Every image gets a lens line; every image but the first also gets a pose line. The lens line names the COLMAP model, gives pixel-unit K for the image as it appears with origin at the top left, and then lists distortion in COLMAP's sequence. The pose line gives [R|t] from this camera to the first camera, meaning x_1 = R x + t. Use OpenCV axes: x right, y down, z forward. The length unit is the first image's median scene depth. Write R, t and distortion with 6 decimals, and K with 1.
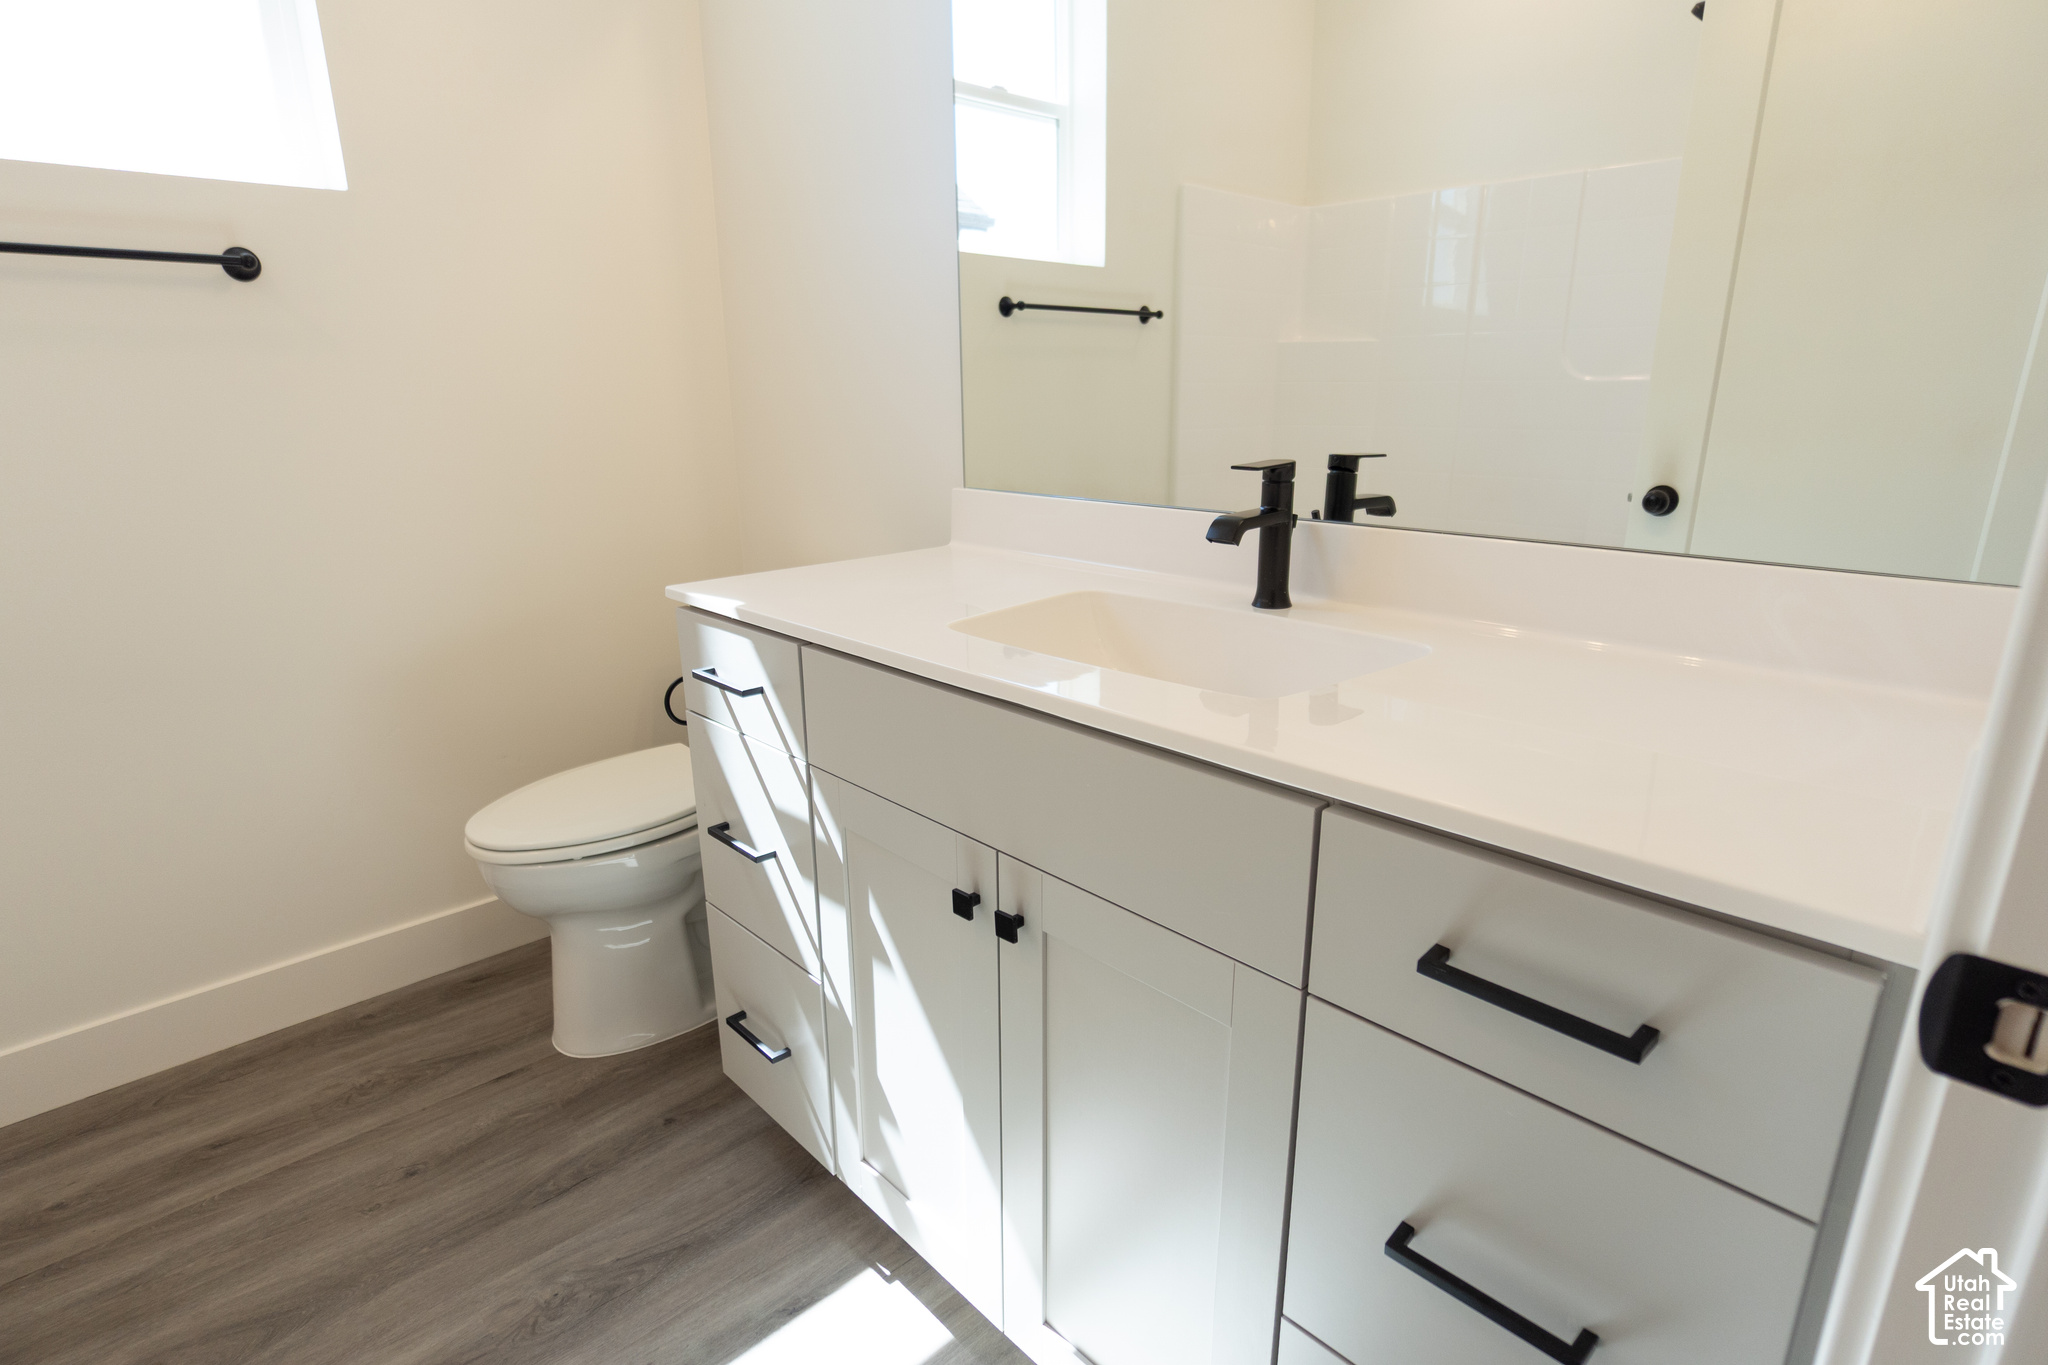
lens RADIAL K [[1037.7, 0, 1008.2], [0, 1037.7, 677.1], [0, 0, 1]] dist [-0.000769, -0.000237]
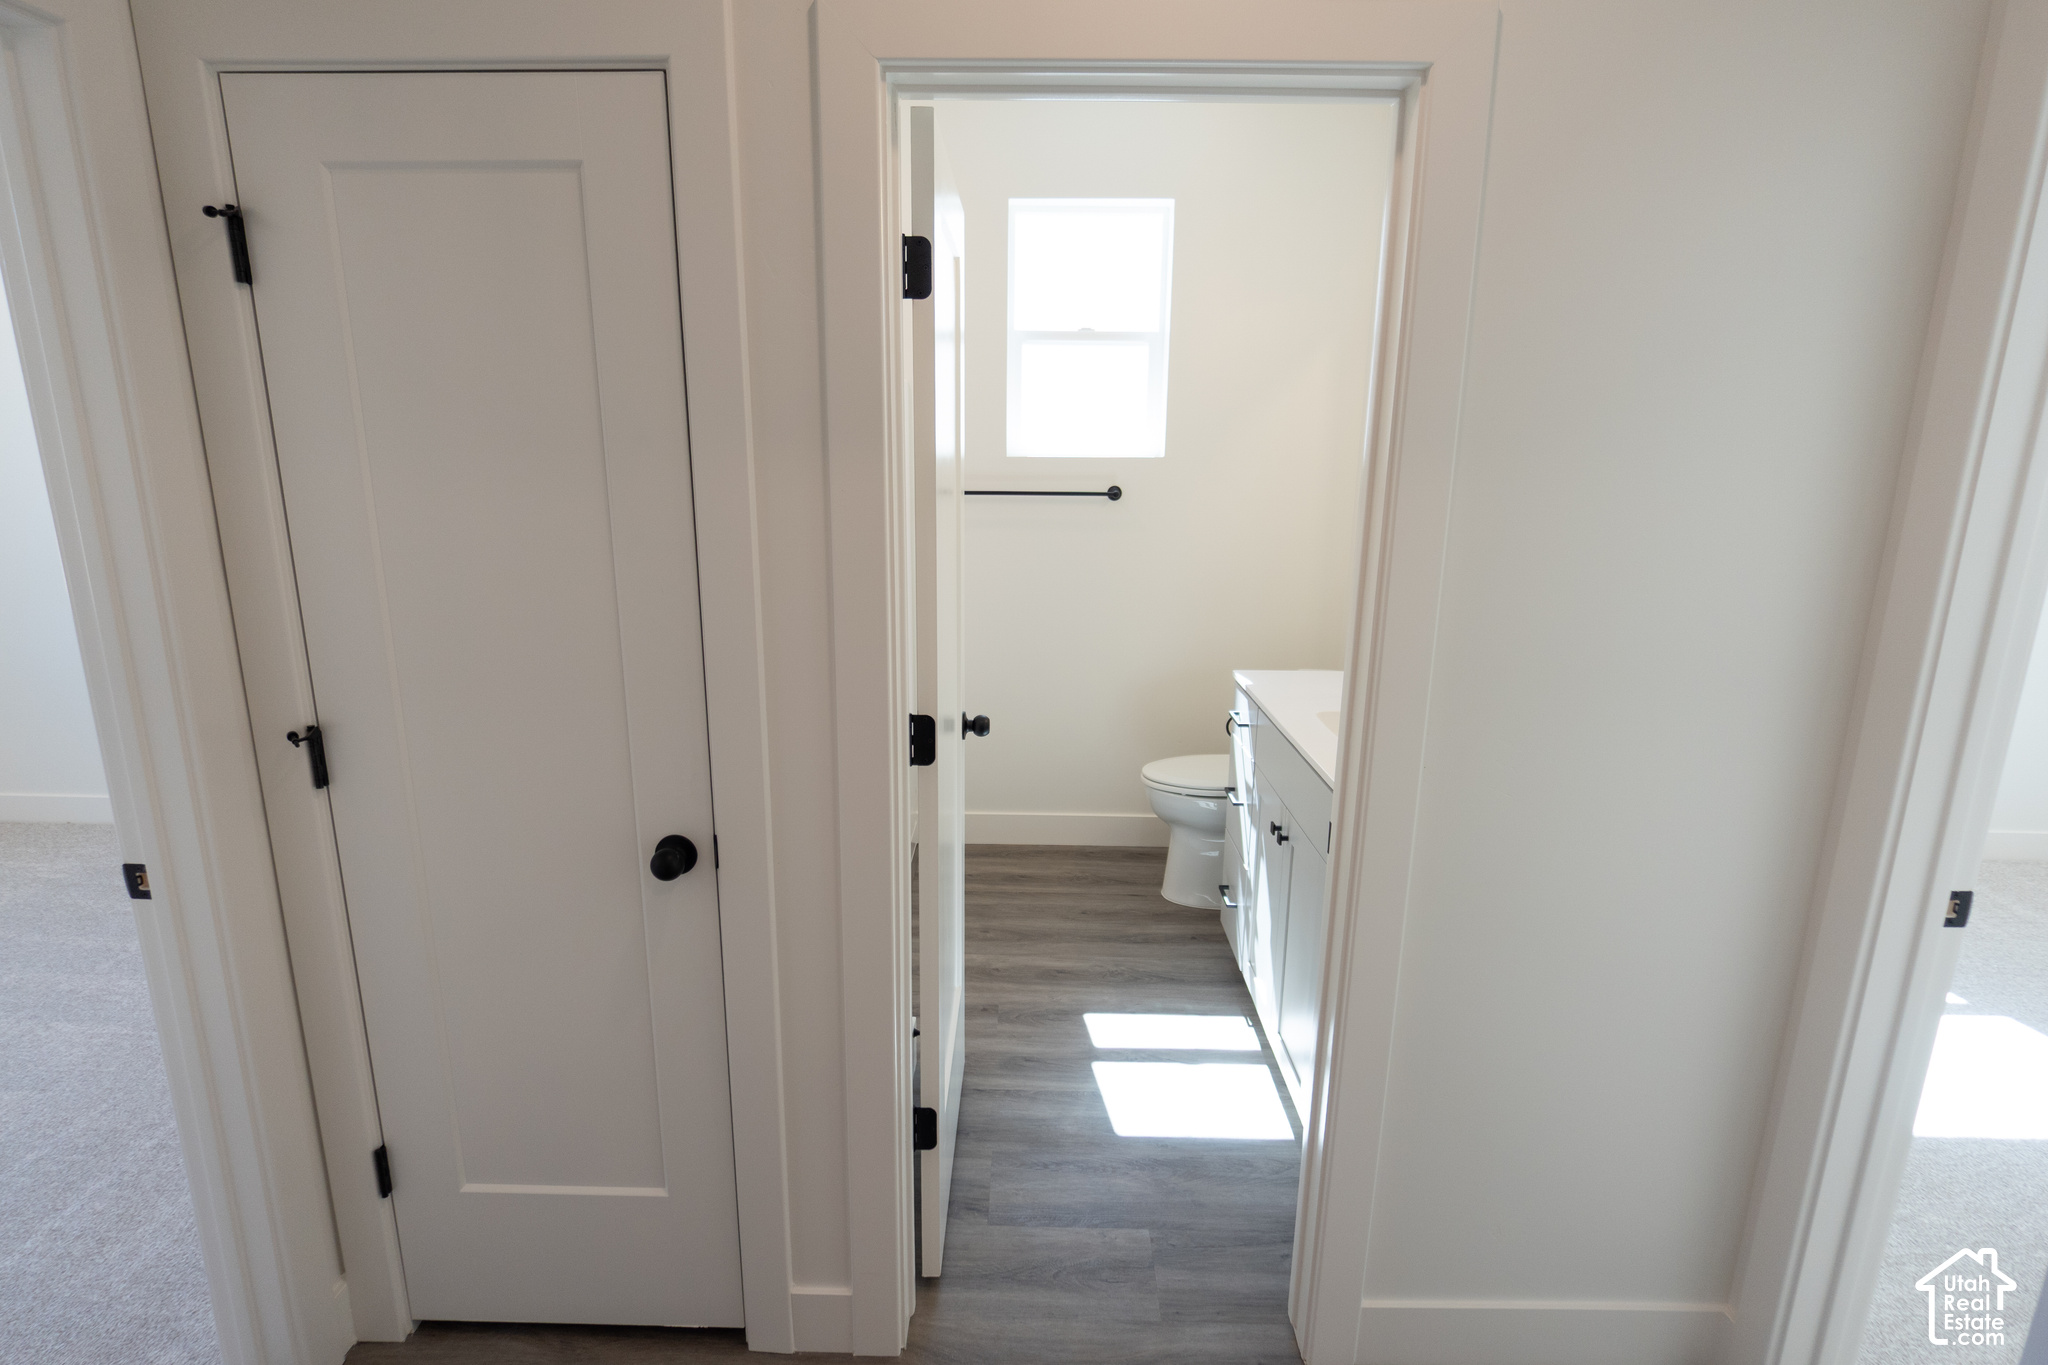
lens RADIAL K [[1037.7, 0, 1018.4], [0, 1037.7, 682.0], [0, 0, 1]] dist [-0.000769, -0.000237]
pose [[0.720311, 0.175249, -0.671149, 0.693059], [-0.208921, 0.977441, 0.031002, -0.035101], [0.661441, 0.117886, 0.740674, -0.752829]]
